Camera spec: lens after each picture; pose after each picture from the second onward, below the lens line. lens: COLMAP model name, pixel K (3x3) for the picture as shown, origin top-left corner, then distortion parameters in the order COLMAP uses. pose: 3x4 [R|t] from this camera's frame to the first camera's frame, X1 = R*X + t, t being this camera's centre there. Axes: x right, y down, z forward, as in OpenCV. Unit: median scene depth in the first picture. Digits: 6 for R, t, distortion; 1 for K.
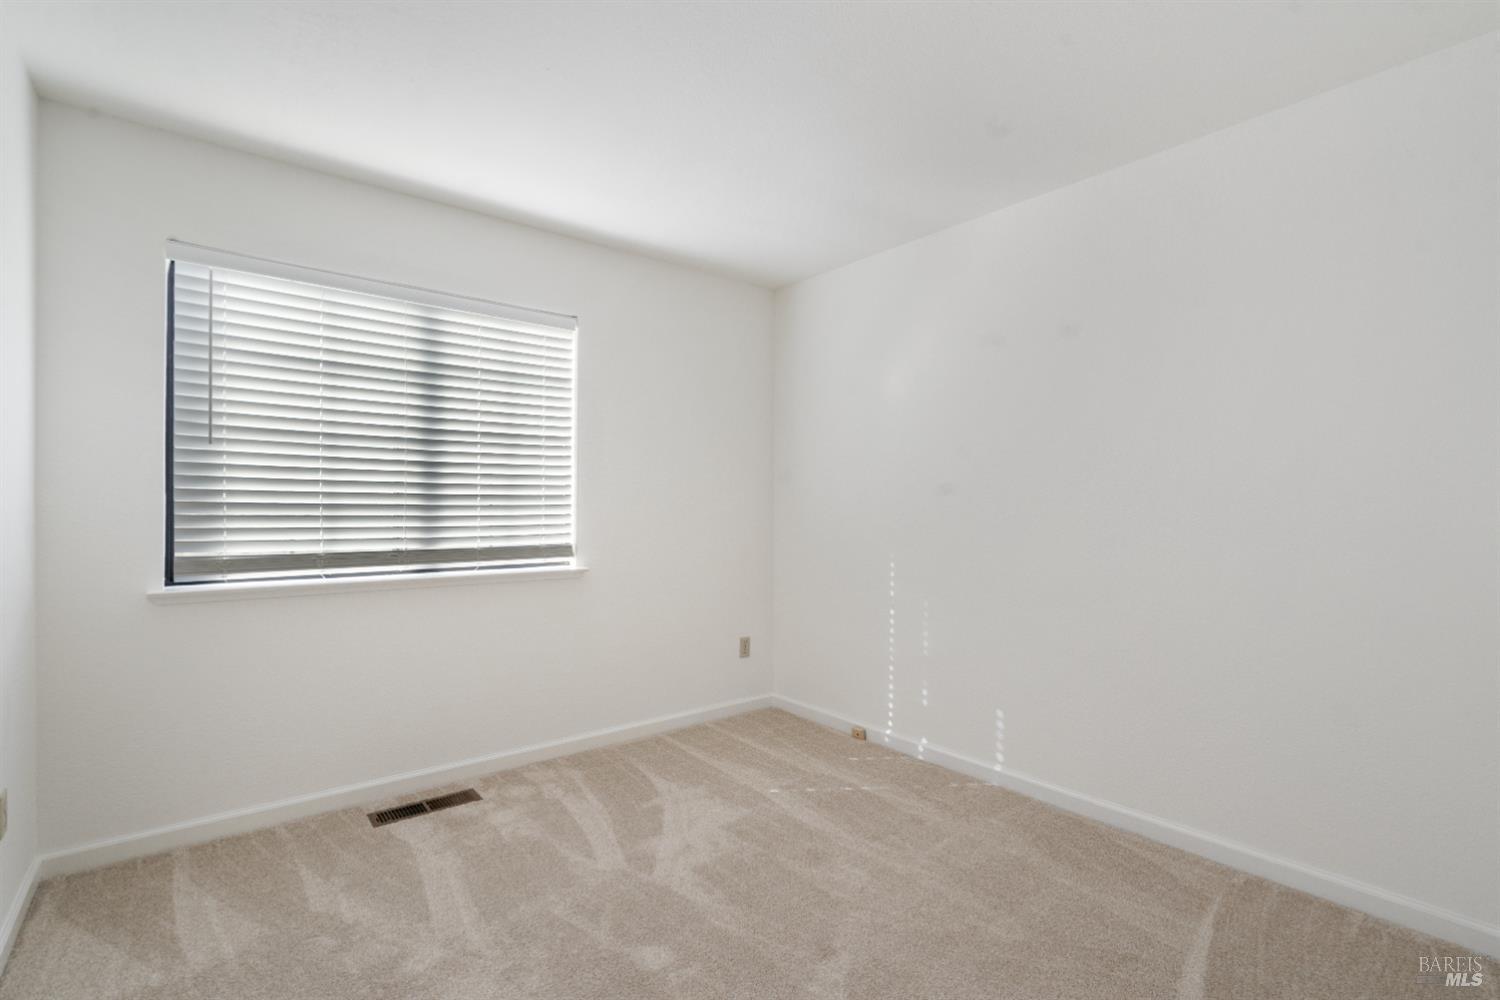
lens RADIAL K [[696.1, 0, 744.2], [0, 696.1, 491.9], [0, 0, 1]] dist [0.001214, 0.000195]
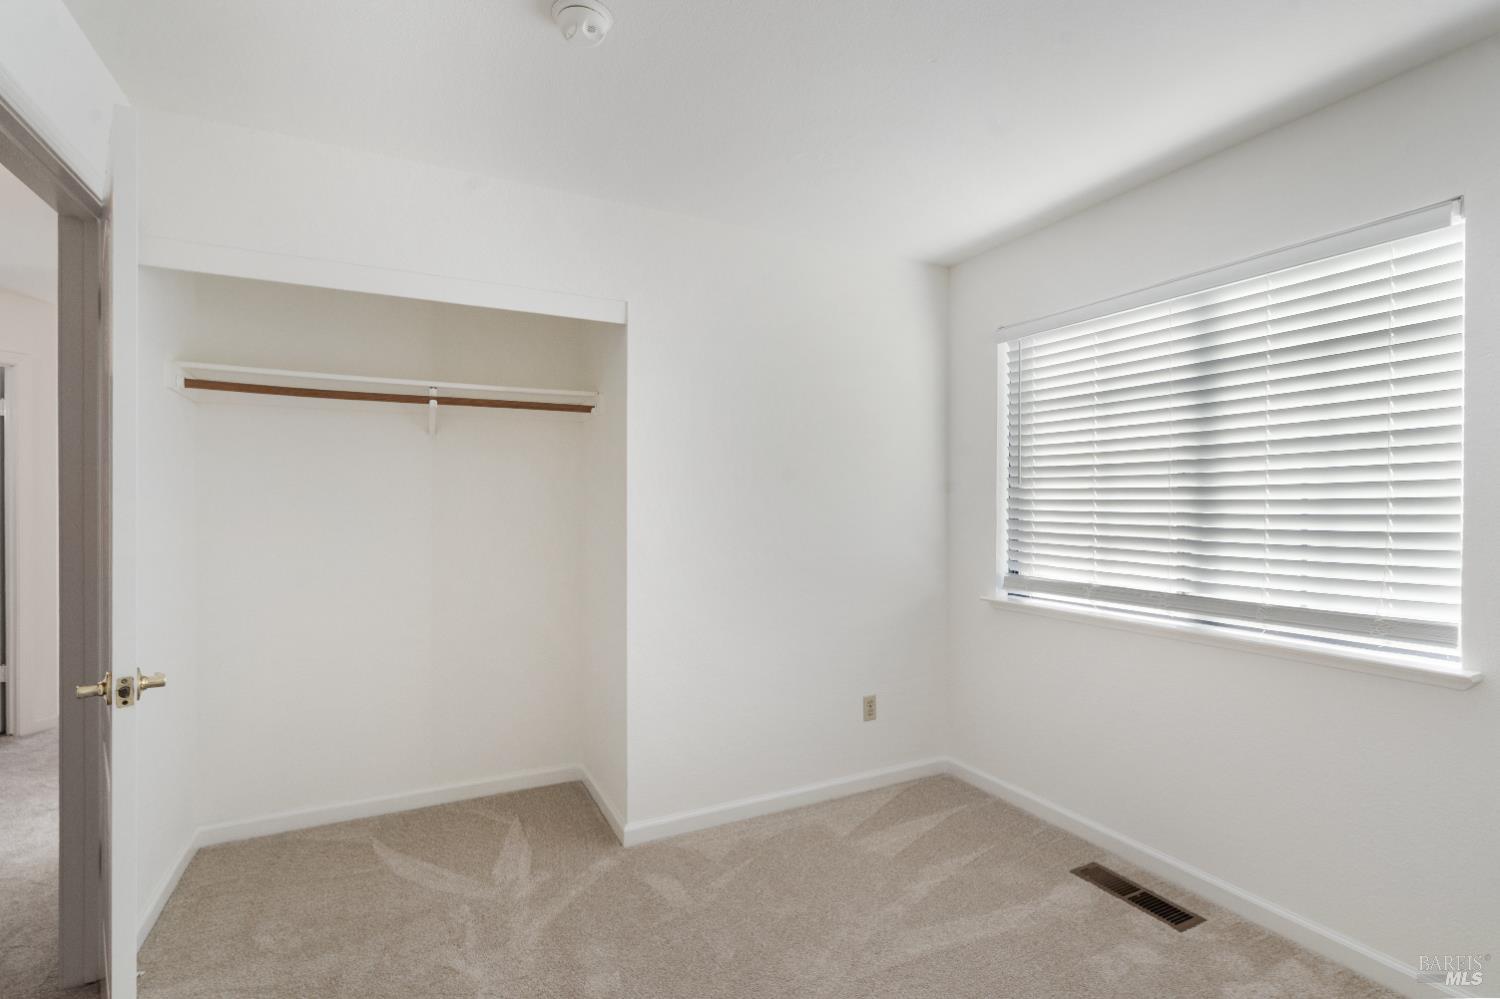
lens RADIAL K [[677.4, 0, 753.4], [0, 677.4, 506.4], [0, 0, 1]] dist [-0.000060, -0.000067]
pose [[-0.188920, -0.005975, -0.981974, 0.425922], [0.011252, 0.999903, -0.008249, -0.021070], [0.981928, -0.012607, -0.188835, 0.662335]]
